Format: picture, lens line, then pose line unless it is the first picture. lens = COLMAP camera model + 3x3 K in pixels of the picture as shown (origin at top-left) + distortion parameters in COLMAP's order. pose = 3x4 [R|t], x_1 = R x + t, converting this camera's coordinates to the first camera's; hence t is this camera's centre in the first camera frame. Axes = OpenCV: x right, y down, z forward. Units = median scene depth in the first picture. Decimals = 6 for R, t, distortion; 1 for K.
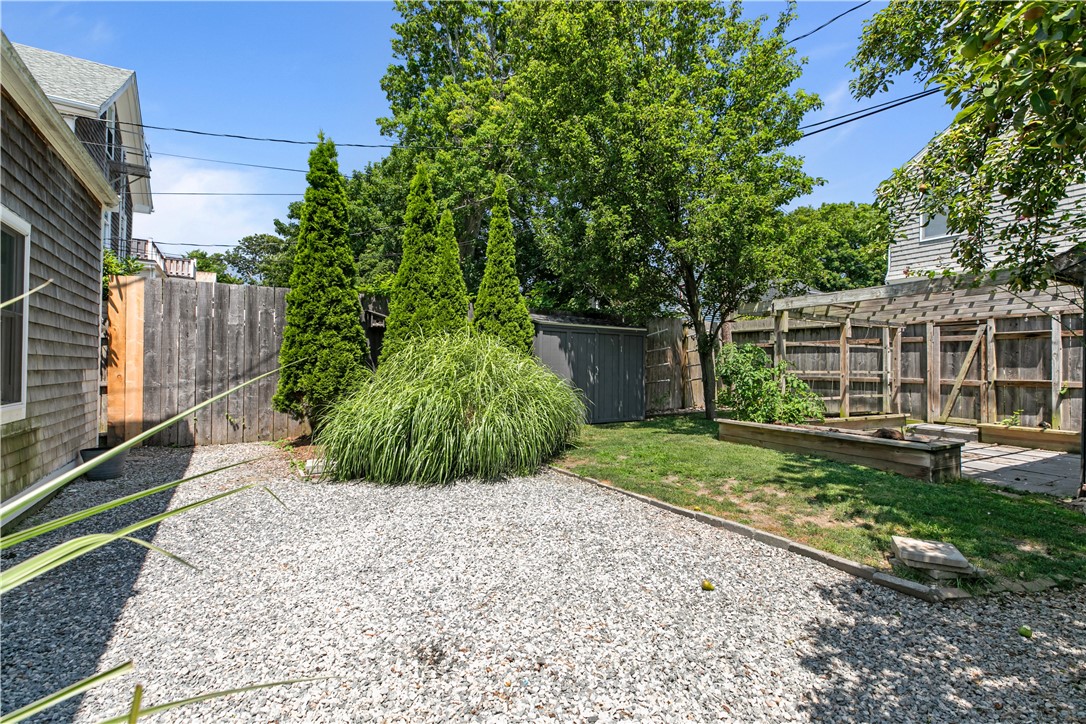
lens RADIAL K [[518.6, 0, 537.6], [0, 518.6, 361.9], [0, 0, 1]] dist [0.004992, -0.000552]
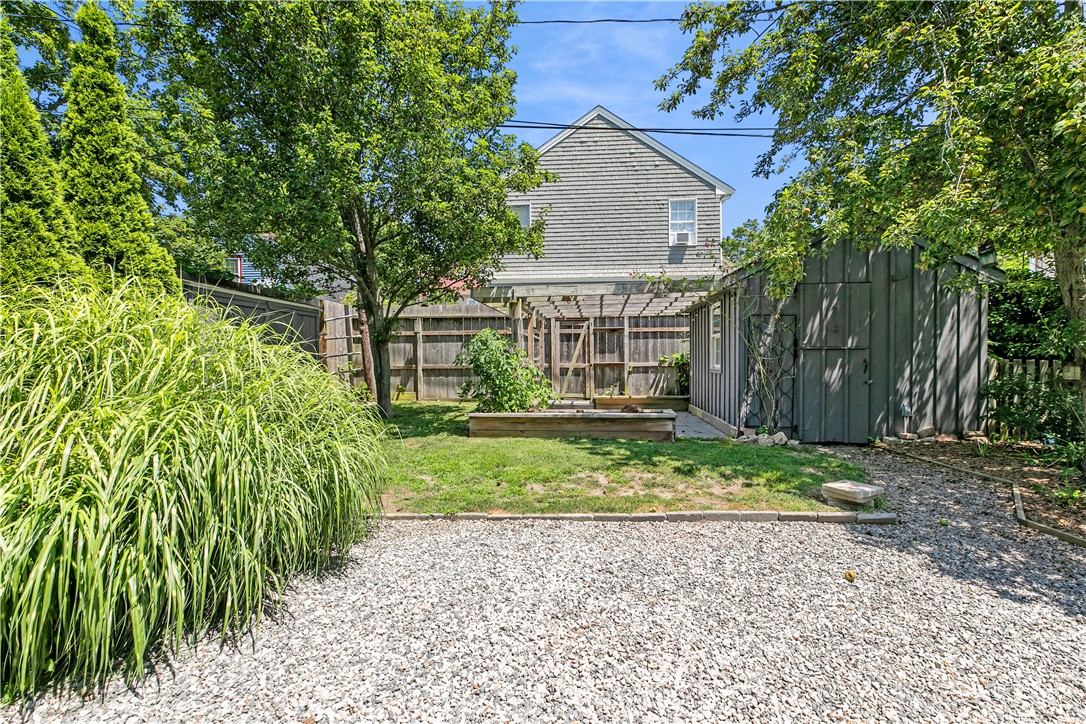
lens RADIAL K [[518.6, 0, 539.6], [0, 518.6, 364.5], [0, 0, 1]] dist [0.004992, -0.000552]
pose [[0.534551, -0.025023, 0.844765, -0.327701], [0.009339, 0.999675, 0.023701, 0.005669], [-0.845084, -0.004780, 0.534612, 0.410916]]
